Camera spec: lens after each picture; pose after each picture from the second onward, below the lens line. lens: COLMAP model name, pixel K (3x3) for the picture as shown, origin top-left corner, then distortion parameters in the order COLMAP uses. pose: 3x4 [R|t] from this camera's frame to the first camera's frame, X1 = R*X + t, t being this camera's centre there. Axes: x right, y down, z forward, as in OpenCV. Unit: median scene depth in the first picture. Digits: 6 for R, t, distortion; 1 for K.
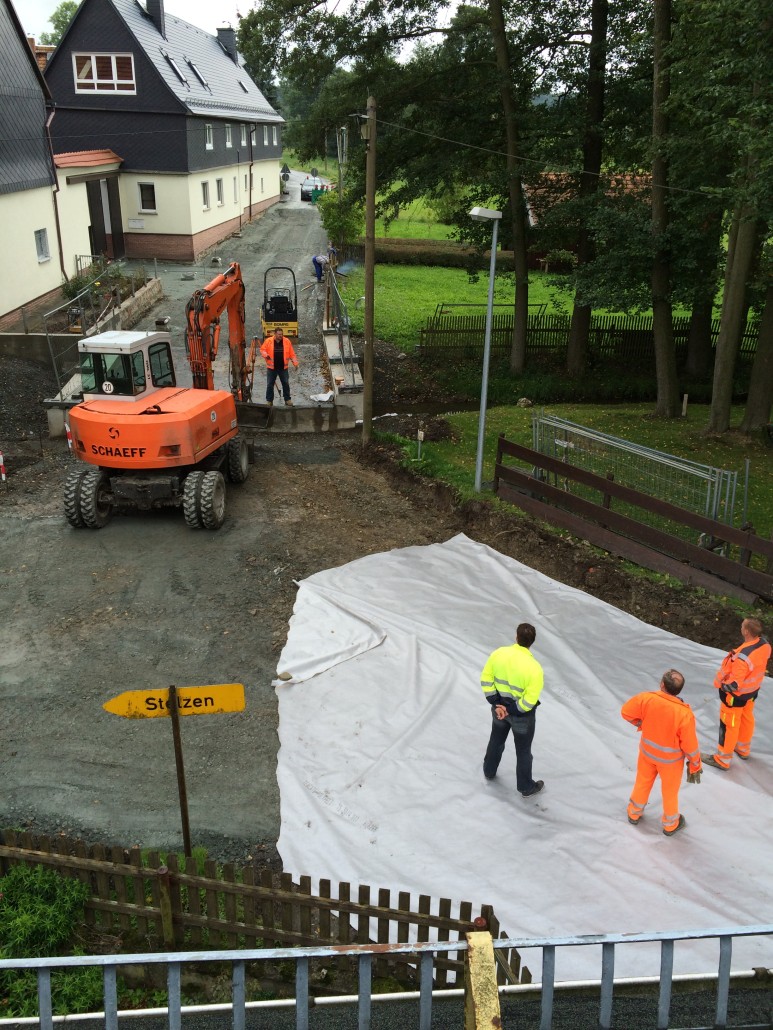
lens RADIAL K [[855.4, 0, 386.5], [0, 855.4, 515.0], [0, 0, 1]] dist [0.054309, -0.095701]
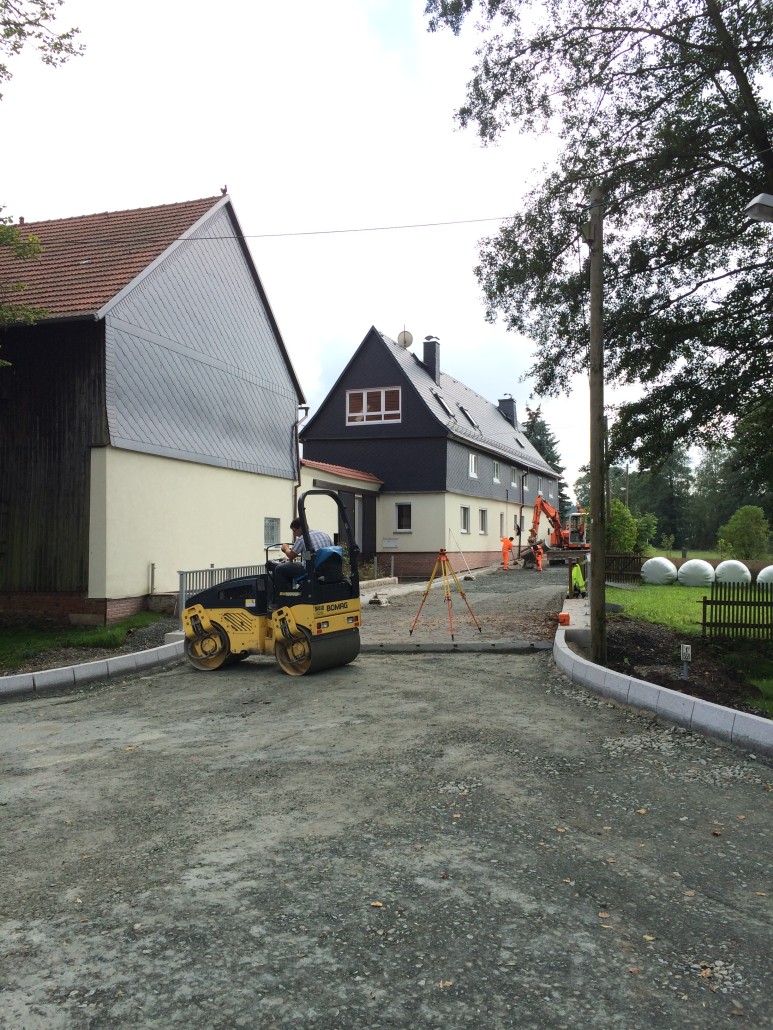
lens RADIAL K [[855.4, 0, 386.5], [0, 855.4, 515.0], [0, 0, 1]] dist [0.054309, -0.095701]
pose [[0.945672, -0.035483, -0.323181, 0.013760], [-0.110284, 0.900084, -0.421528, 0.034896], [0.305848, 0.434269, 0.847271, 0.190406]]
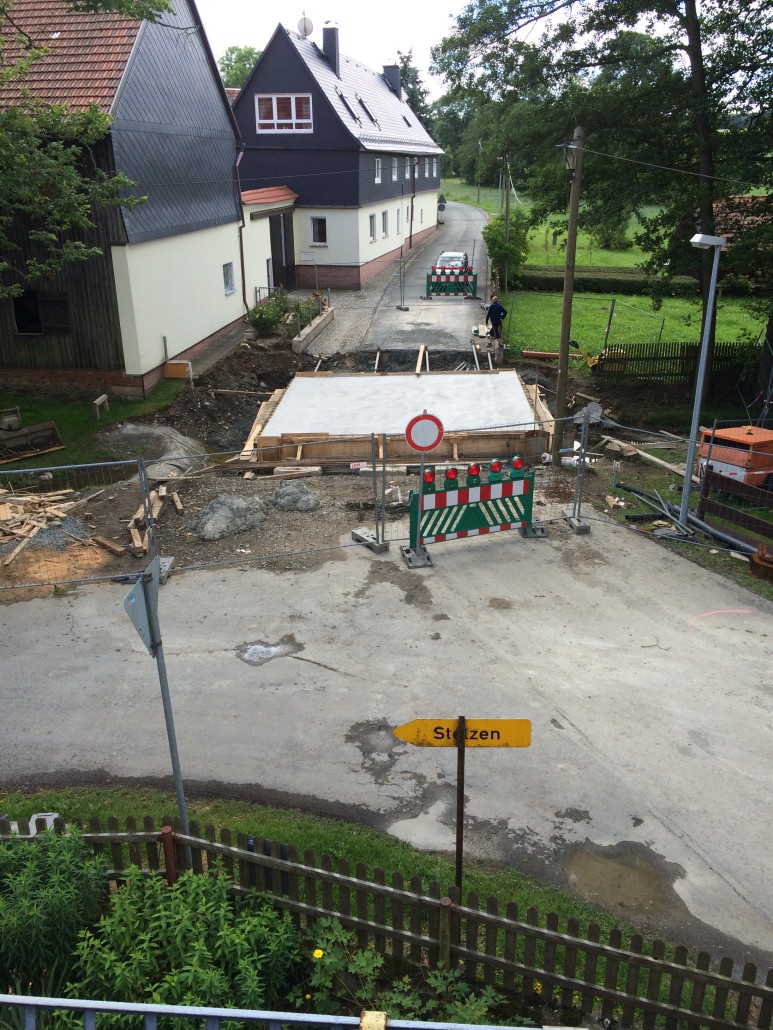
lens RADIAL K [[855.4, 0, 386.5], [0, 855.4, 515.0], [0, 0, 1]] dist [0.054309, -0.095701]
pose [[0.988124, 0.029496, -0.150799, -0.031768], [-0.033928, 0.999062, -0.026898, -0.000996], [0.149864, 0.031695, 0.988198, -0.001459]]
